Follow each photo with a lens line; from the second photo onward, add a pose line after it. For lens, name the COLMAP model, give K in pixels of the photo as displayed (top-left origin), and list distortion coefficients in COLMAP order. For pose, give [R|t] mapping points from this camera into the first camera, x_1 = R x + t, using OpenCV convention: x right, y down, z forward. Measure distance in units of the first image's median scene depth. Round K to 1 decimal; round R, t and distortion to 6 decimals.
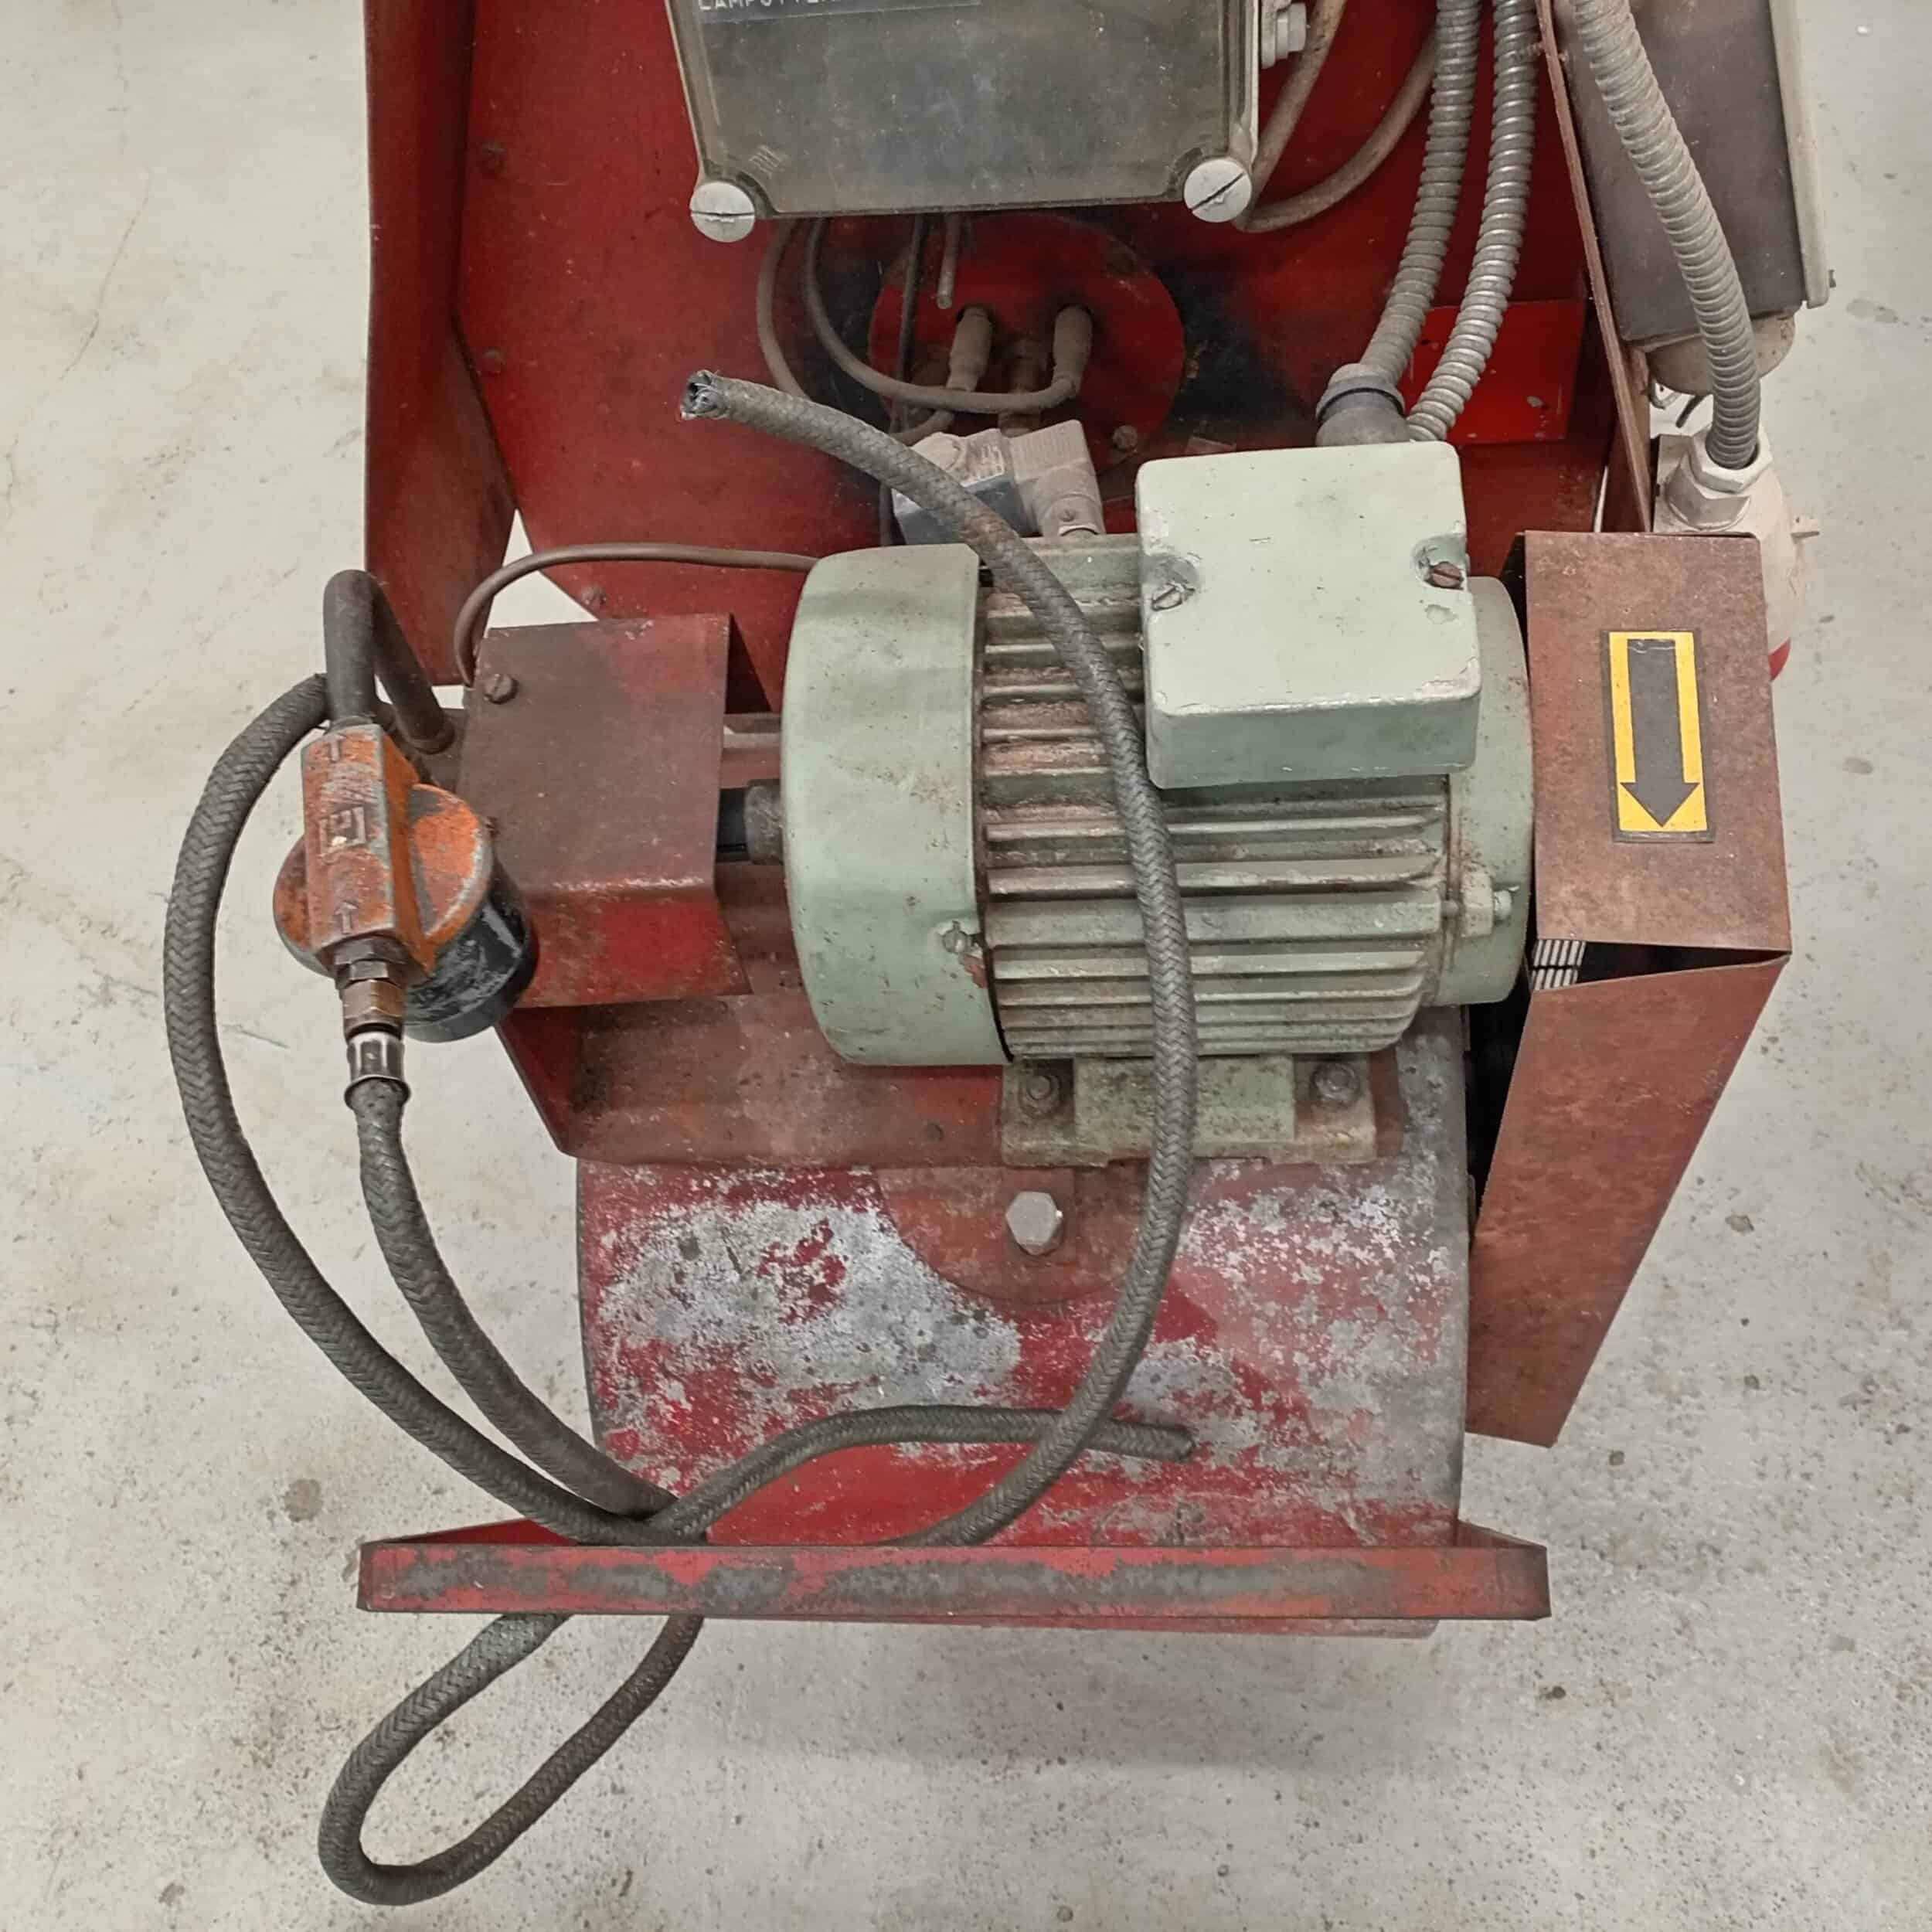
lens RADIAL K [[2024.1, 0, 967.9], [0, 2024.1, 972.4], [0, 0, 1]] dist [0.088446, -0.173627]
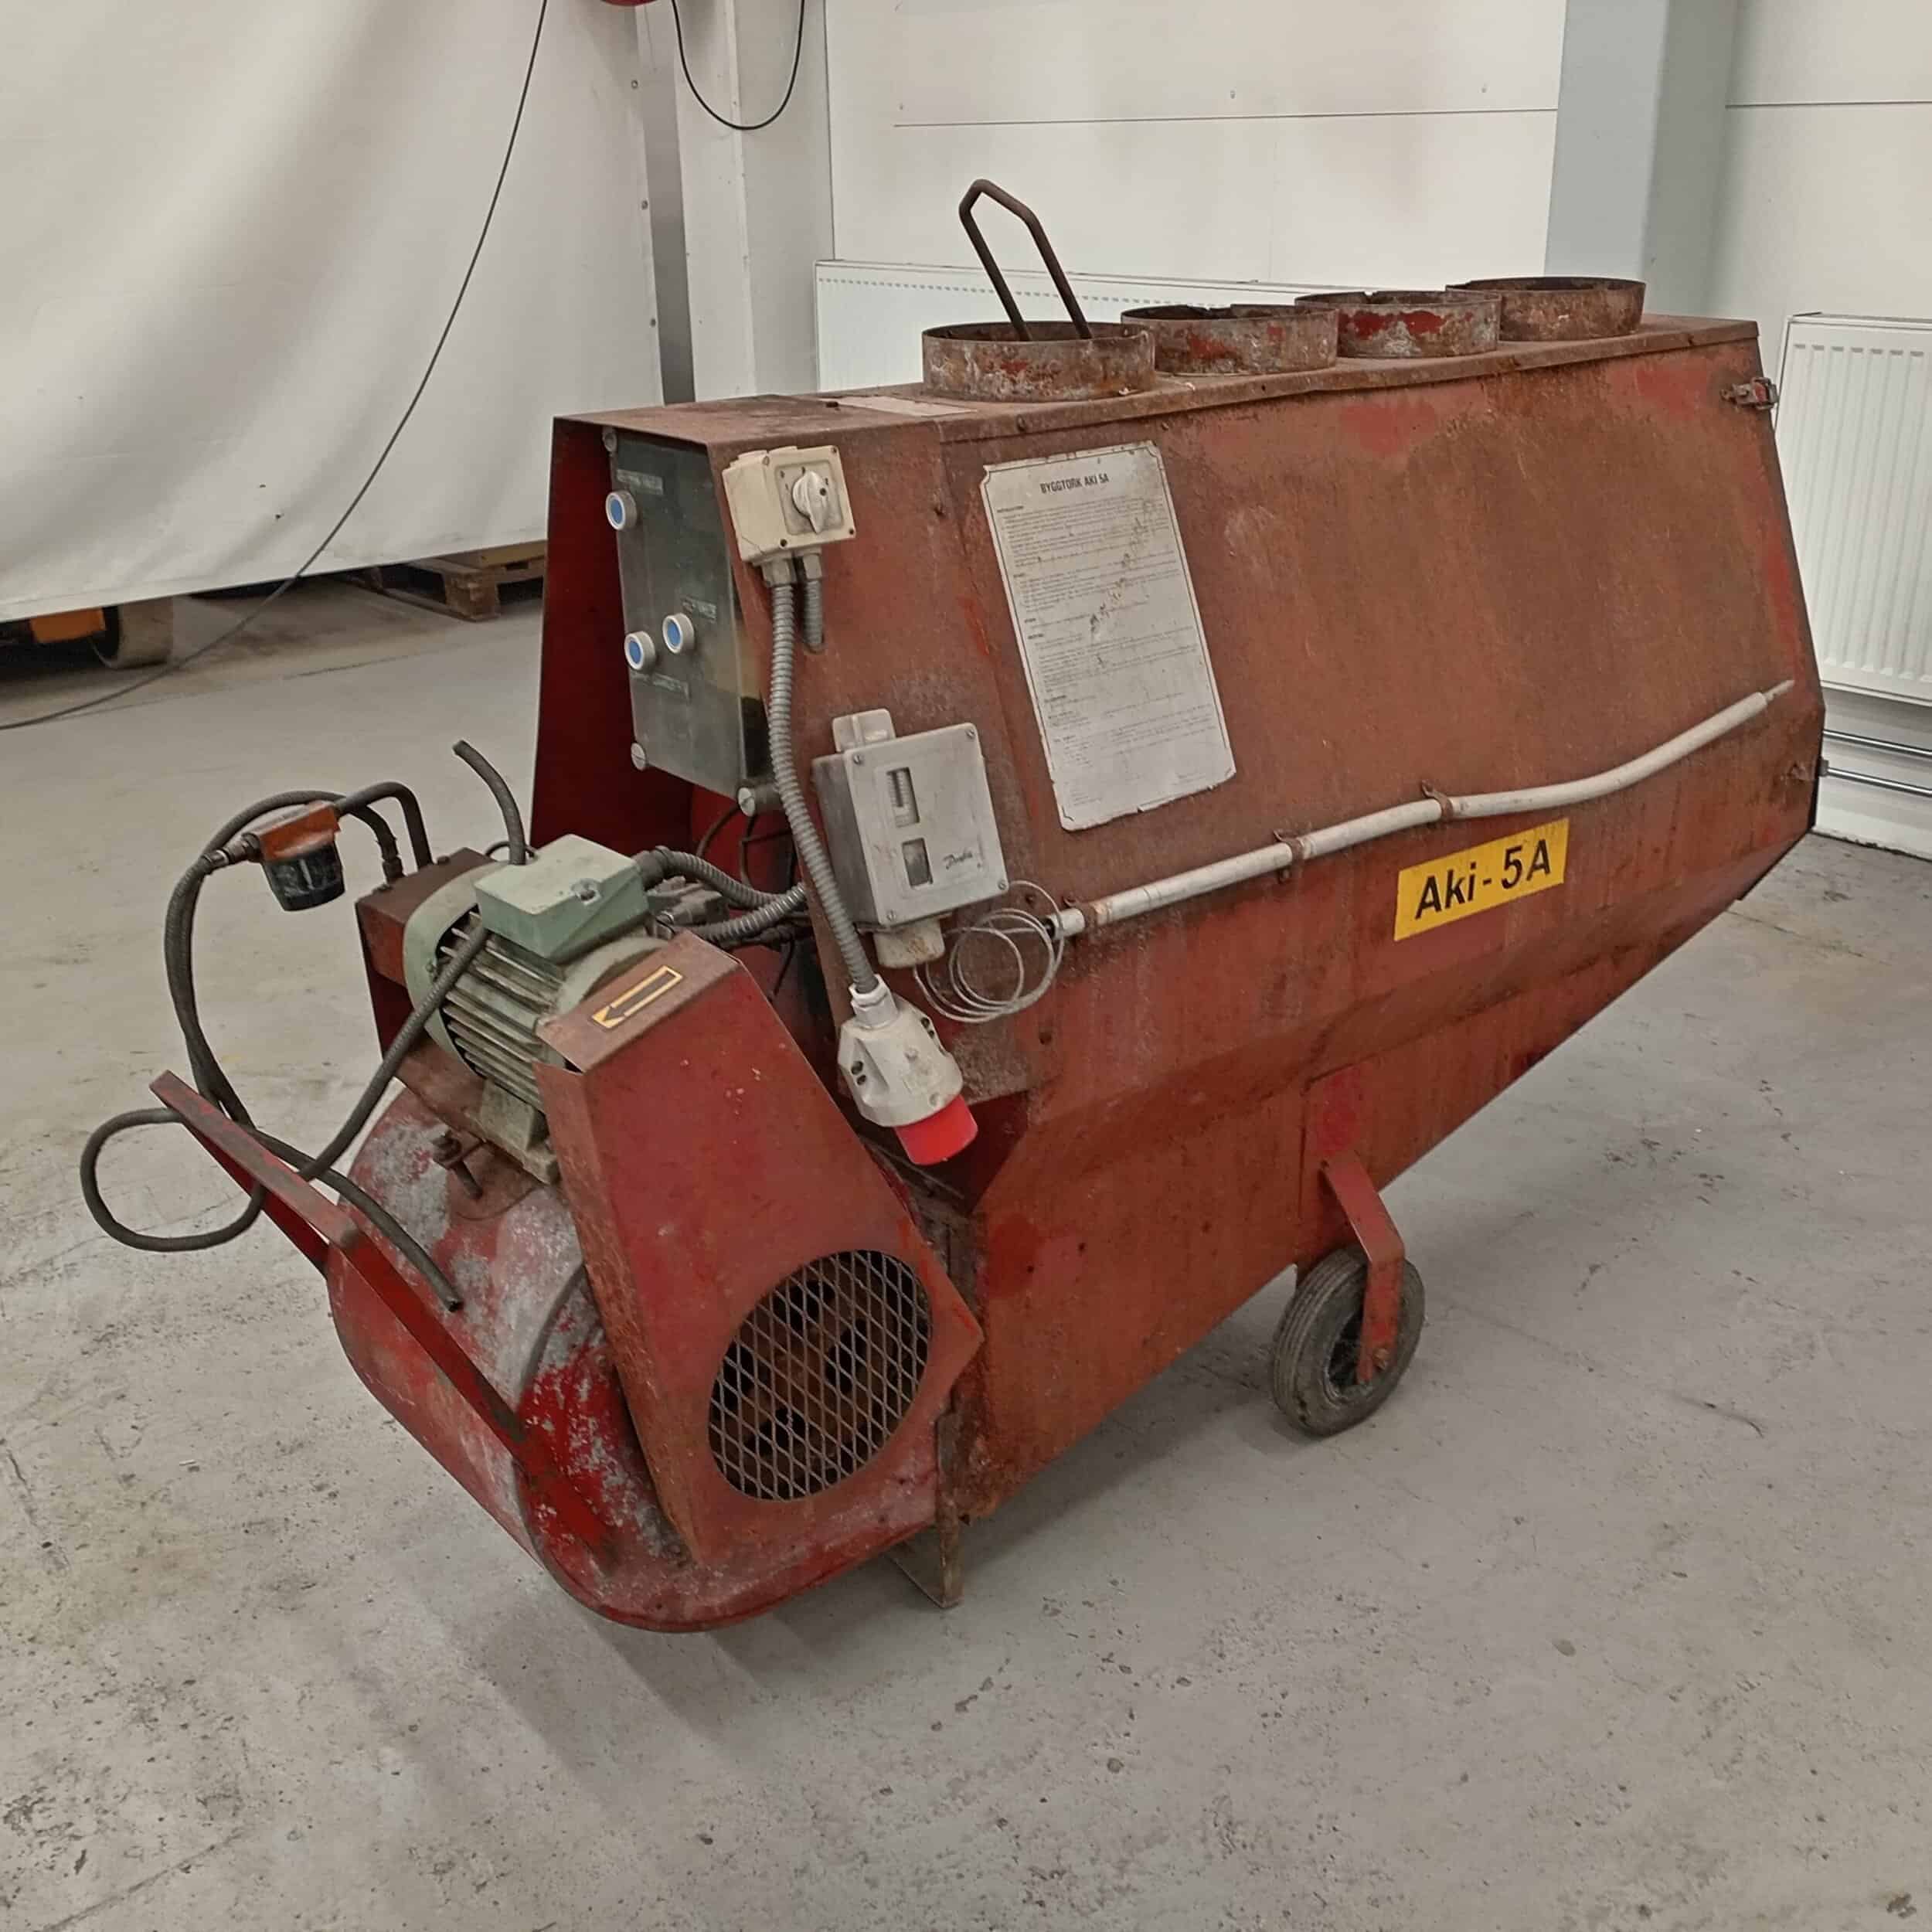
lens RADIAL K [[2015.1, 0, 963.8], [0, 2015.1, 974.7], [0, 0, 1]] dist [0.097142, -0.218616]
pose [[0.682578, 0.356072, -0.638201, 1.625691], [-0.595511, 0.777198, -0.203297, 0.087032], [0.423620, 0.518822, 0.742543, -0.460515]]
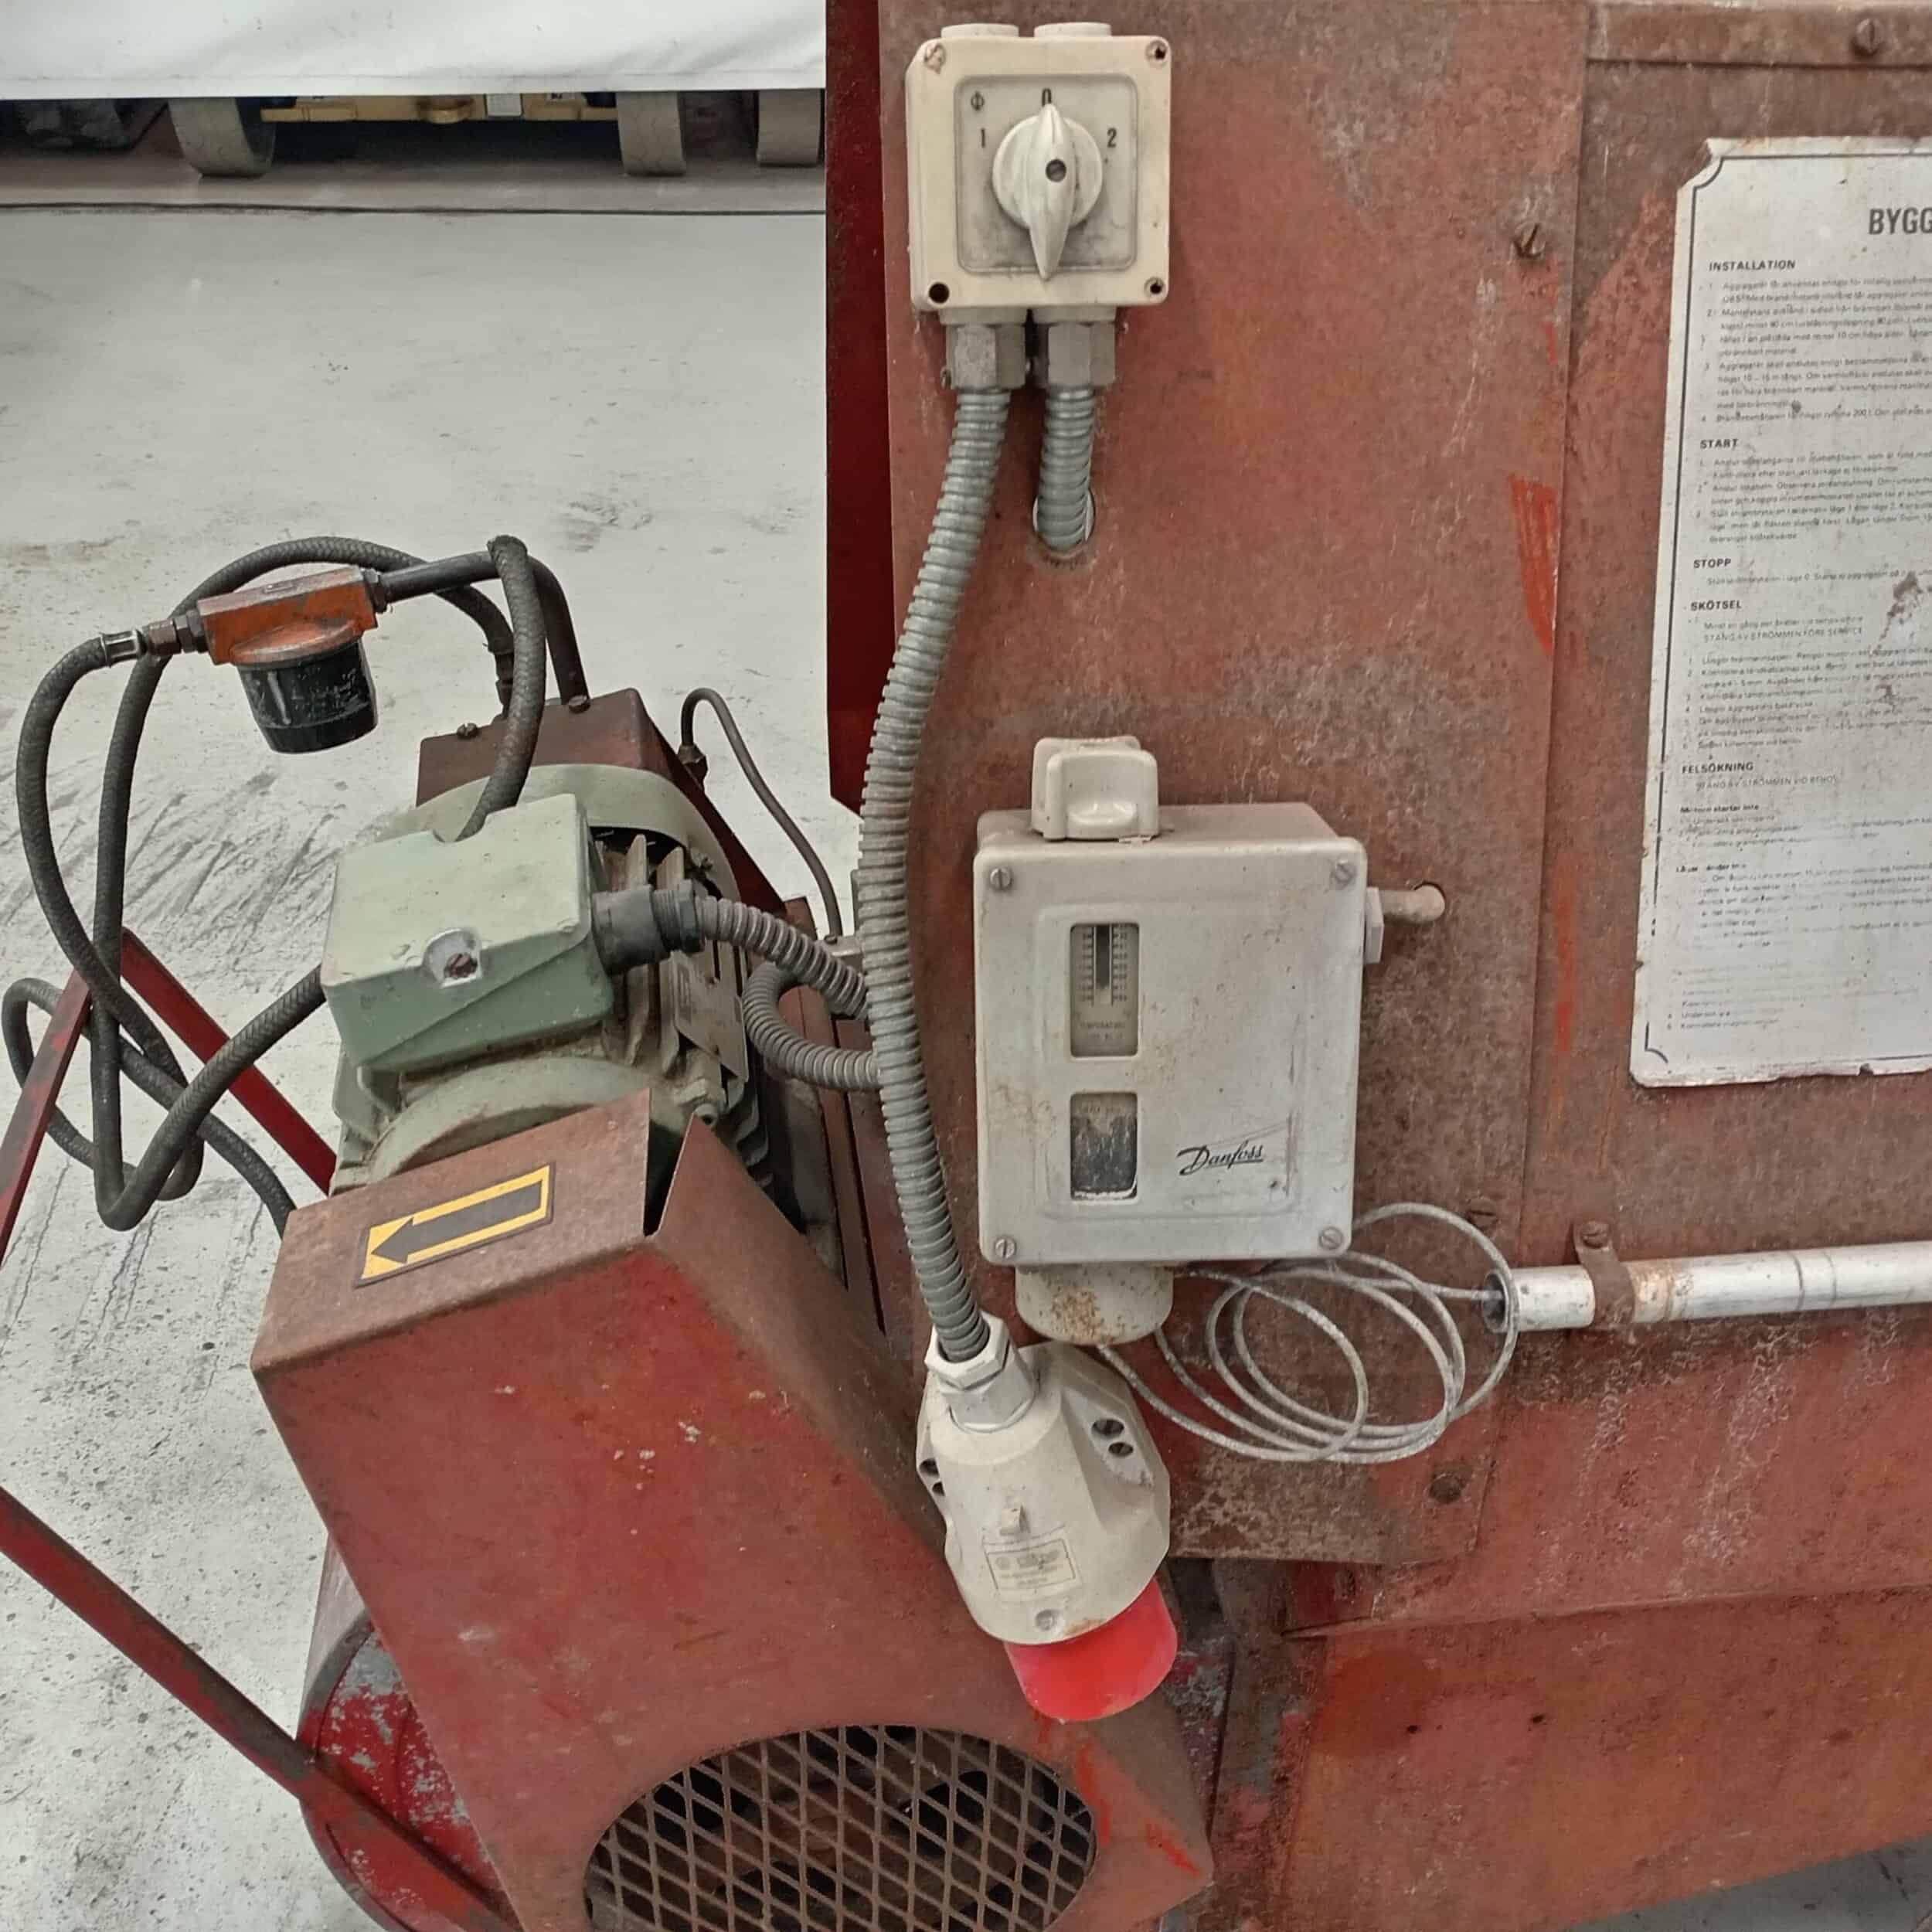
lens RADIAL K [[2026.6, 0, 966.0], [0, 2026.6, 966.0], [0, 0, 1]] dist [0.047608, -0.118953]
pose [[0.184229, 0.643743, -0.742735, 0.874427], [-0.780875, 0.554779, 0.287149, -0.570156], [0.596904, 0.527082, 0.604889, 0.332818]]
